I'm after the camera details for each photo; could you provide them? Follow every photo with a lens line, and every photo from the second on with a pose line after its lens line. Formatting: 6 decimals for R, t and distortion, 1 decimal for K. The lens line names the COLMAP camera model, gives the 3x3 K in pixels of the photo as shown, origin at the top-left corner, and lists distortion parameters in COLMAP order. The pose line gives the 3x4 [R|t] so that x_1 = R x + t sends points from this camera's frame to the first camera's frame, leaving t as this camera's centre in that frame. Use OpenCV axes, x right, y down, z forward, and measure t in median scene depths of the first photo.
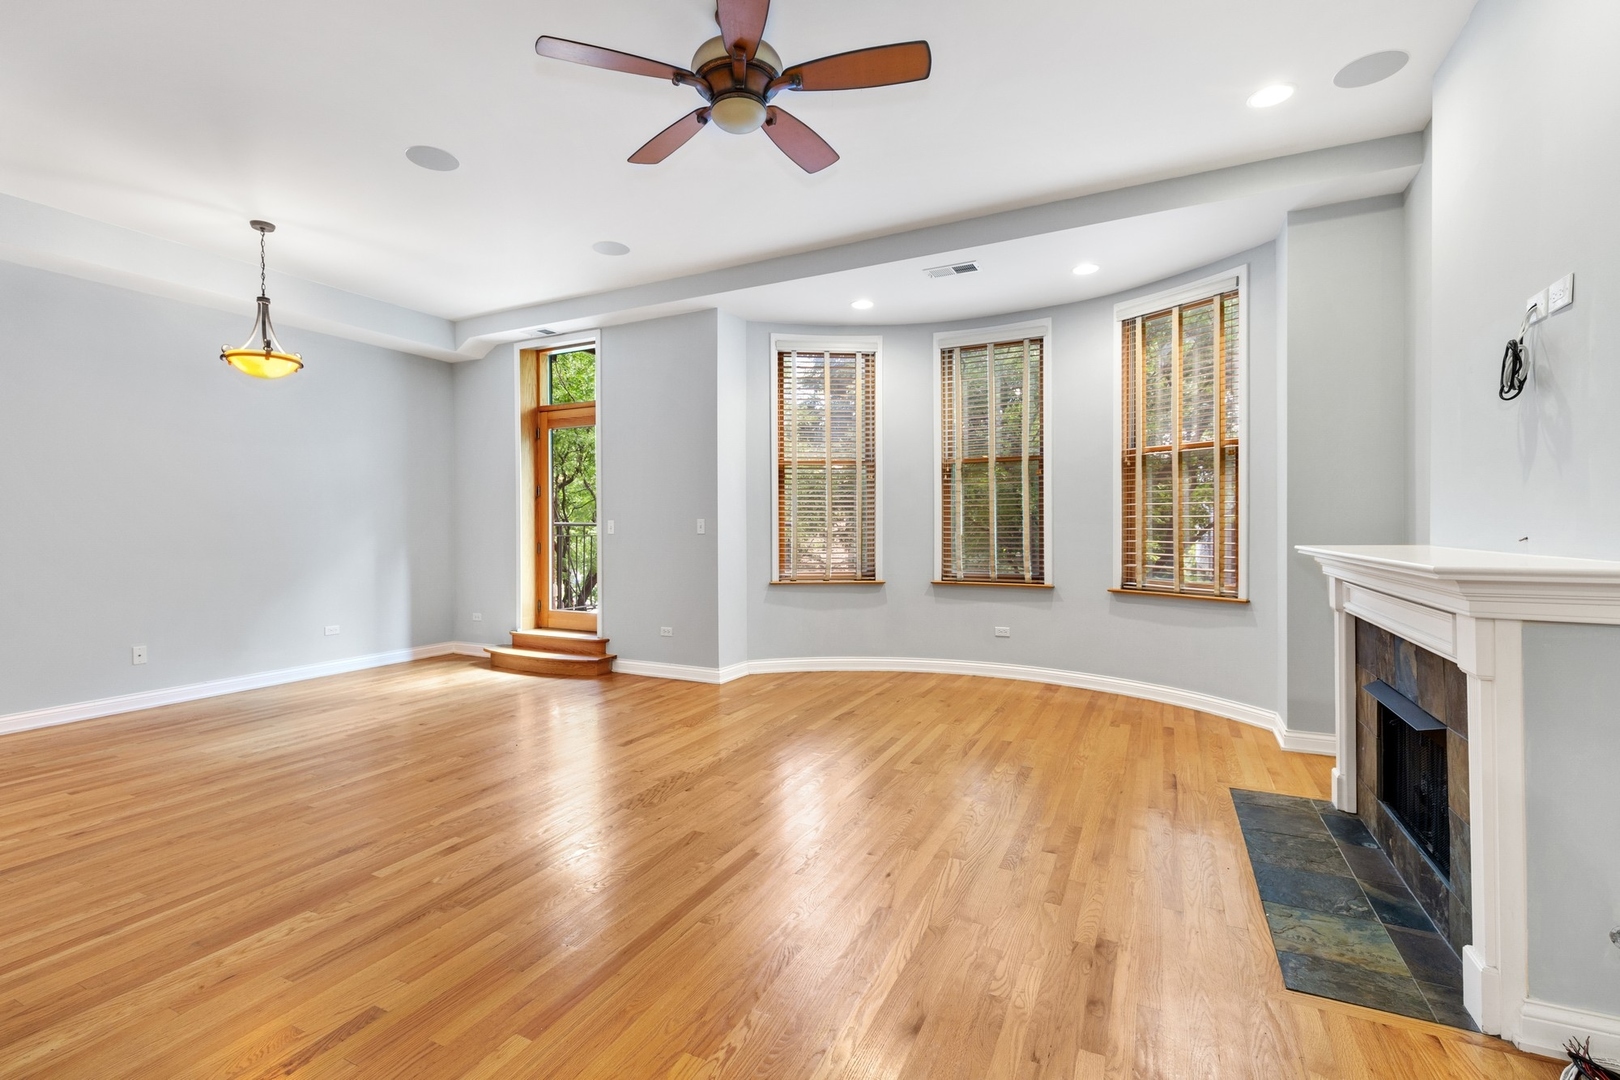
lens RADIAL K [[729.3, 0, 803.4], [0, 729.3, 529.0], [0, 0, 1]] dist [0.006790, -0.000484]
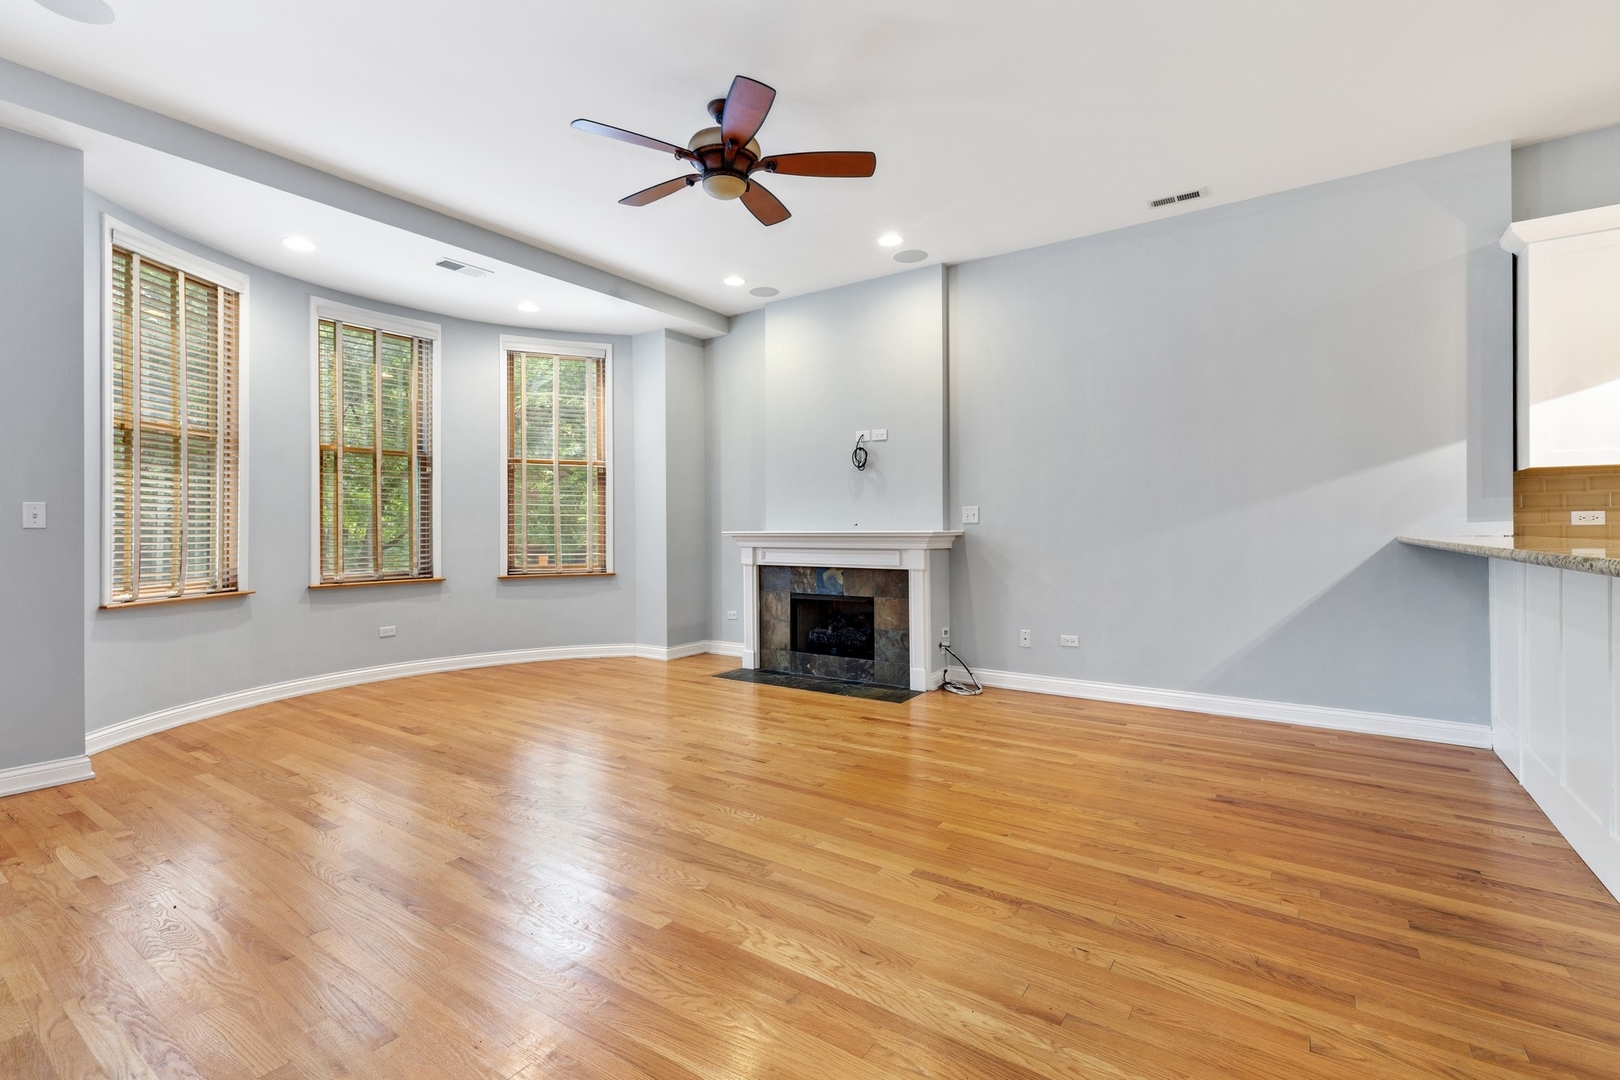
lens RADIAL K [[729.3, 0, 799.6], [0, 729.3, 528.9], [0, 0, 1]] dist [0.006790, -0.000484]
pose [[0.148528, 0.003729, 0.988901, -0.589960], [0.007684, 0.999958, -0.004925, 0.014038], [-0.988878, 0.008331, 0.148493, 0.310976]]
